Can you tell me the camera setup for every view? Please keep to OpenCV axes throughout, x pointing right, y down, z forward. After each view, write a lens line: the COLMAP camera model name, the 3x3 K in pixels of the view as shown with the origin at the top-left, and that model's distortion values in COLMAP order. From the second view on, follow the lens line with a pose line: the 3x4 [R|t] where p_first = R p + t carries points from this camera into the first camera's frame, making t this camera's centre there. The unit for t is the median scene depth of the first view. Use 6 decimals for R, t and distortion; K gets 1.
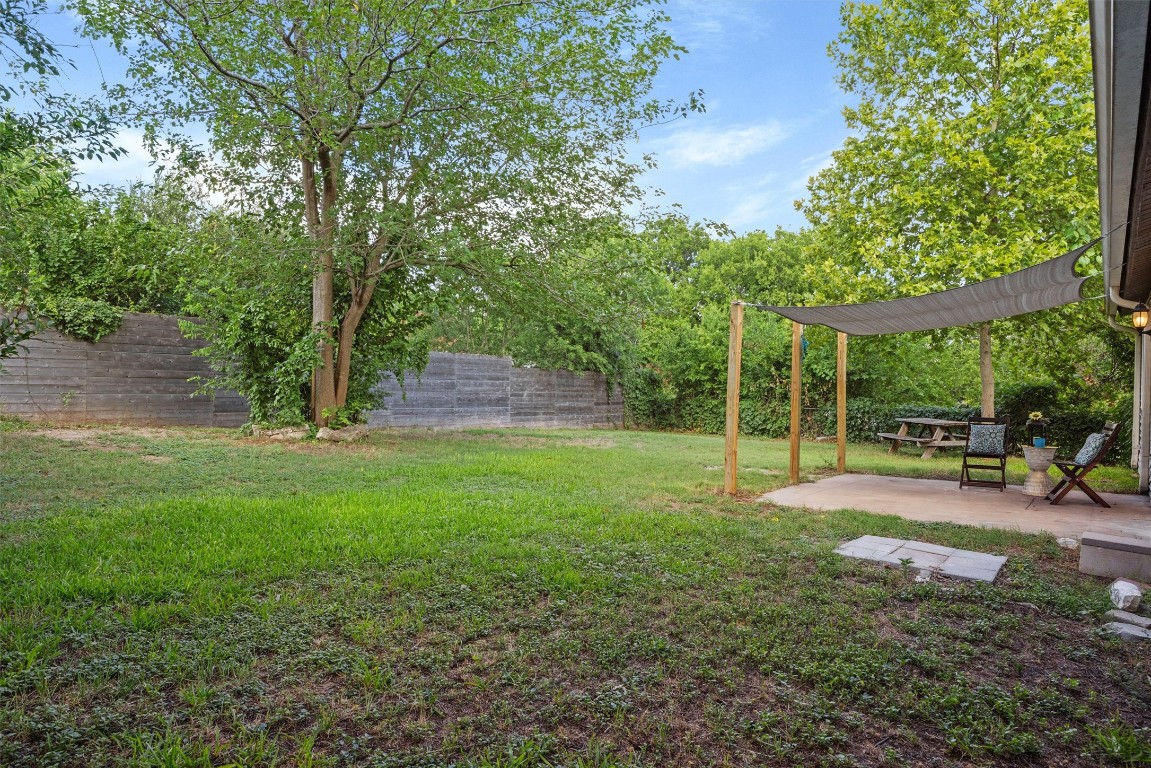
lens RADIAL K [[723.7, 0, 573.1], [0, 723.7, 388.9], [0, 0, 1]] dist [0.000084, 0.000600]
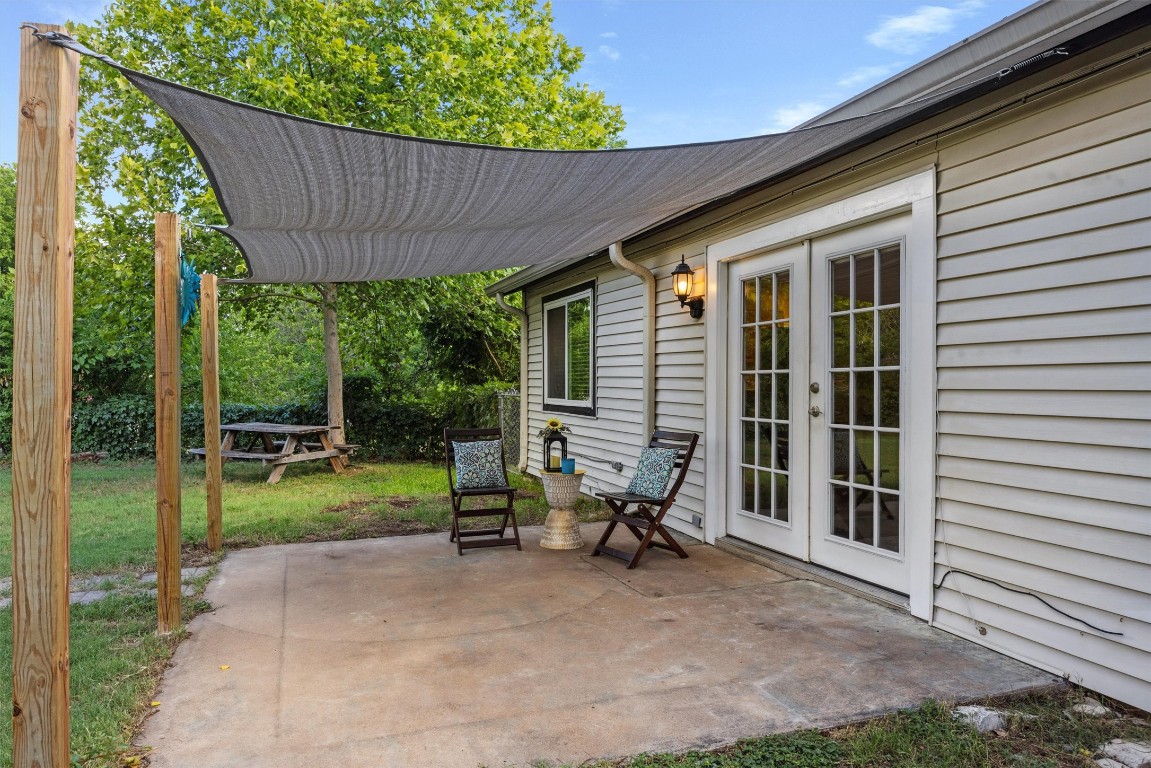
lens RADIAL K [[723.7, 0, 573.1], [0, 723.7, 388.9], [0, 0, 1]] dist [0.000084, 0.000600]
pose [[0.545604, -0.020012, 0.837804, 0.041715], [0.009310, 0.999798, 0.017819, -0.002158], [-0.837991, -0.001922, 0.545680, 0.247315]]
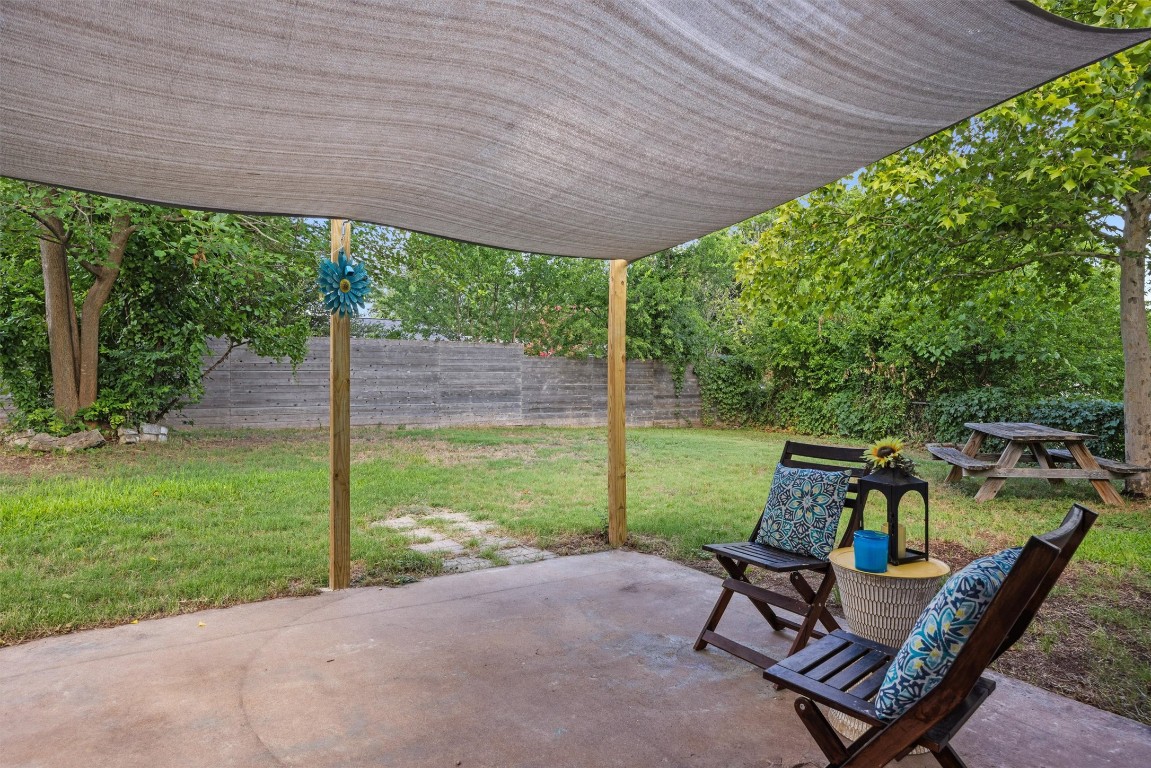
lens RADIAL K [[662.5, 0, 554.9], [0, 662.5, 373.8], [0, 0, 1]] dist [-0.003829, -0.000200]
pose [[0.931897, -0.017076, -0.362320, 0.239014], [0.012874, 0.999819, -0.014009, 0.003084], [0.362493, 0.008391, 0.931949, 0.274977]]
